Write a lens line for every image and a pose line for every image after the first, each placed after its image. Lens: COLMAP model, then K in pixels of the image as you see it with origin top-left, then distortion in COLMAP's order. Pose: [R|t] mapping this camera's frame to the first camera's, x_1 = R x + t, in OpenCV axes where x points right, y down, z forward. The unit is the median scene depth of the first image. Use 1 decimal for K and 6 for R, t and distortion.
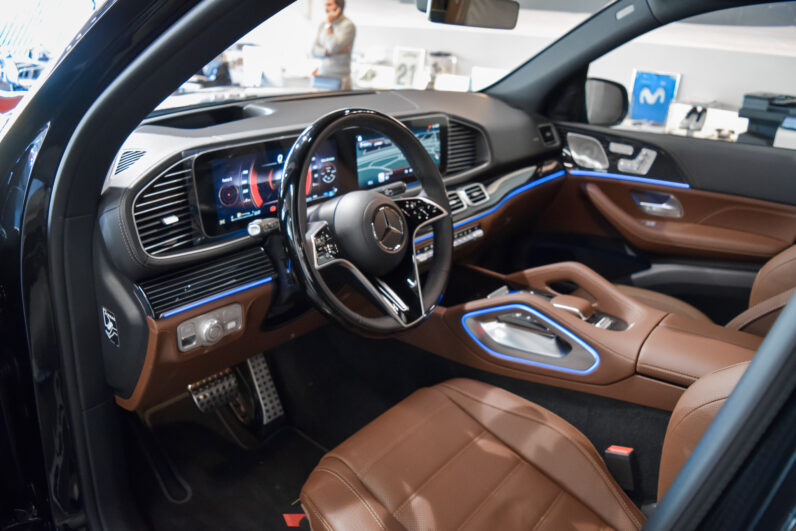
lens RADIAL K [[621.0, 0, 398.0], [0, 621.0, 265.5], [0, 0, 1]] dist [-0.089007, 0.015878]
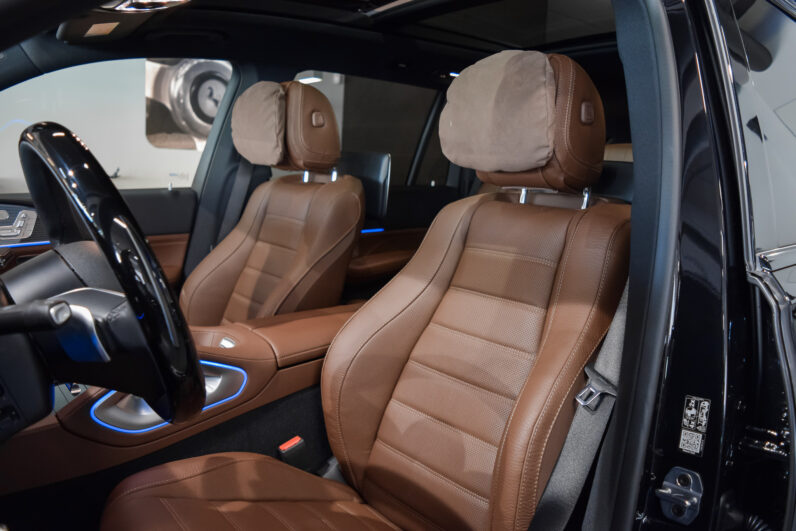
lens RADIAL K [[621.0, 0, 398.0], [0, 621.0, 265.5], [0, 0, 1]] dist [-0.089007, 0.015878]
pose [[0.207048, -0.187032, 0.960286, -0.364048], [0.331239, 0.936986, 0.111075, -0.029682], [-0.920550, 0.295086, 0.255954, 0.291413]]
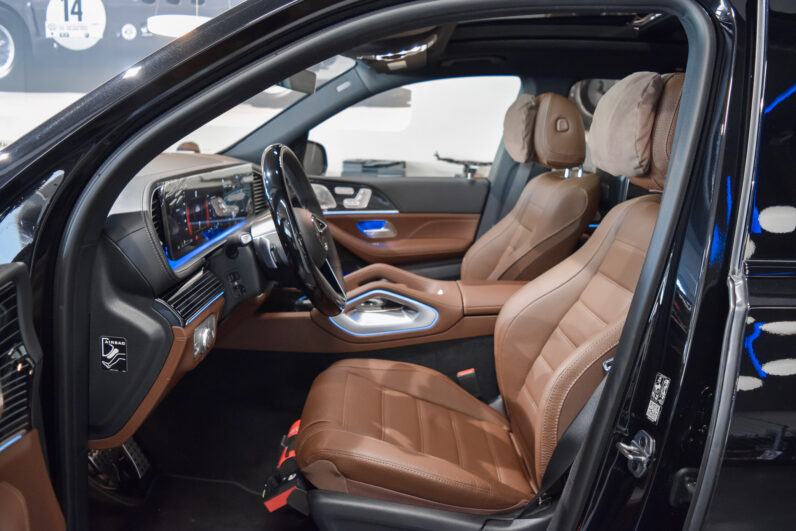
lens RADIAL K [[621.0, 0, 398.0], [0, 621.0, 265.5], [0, 0, 1]] dist [-0.089007, 0.015878]
pose [[0.771367, -0.141089, 0.620553, -0.397877], [0.227058, 0.971953, -0.061256, 0.070673], [-0.594506, 0.188153, 0.781768, -0.057461]]
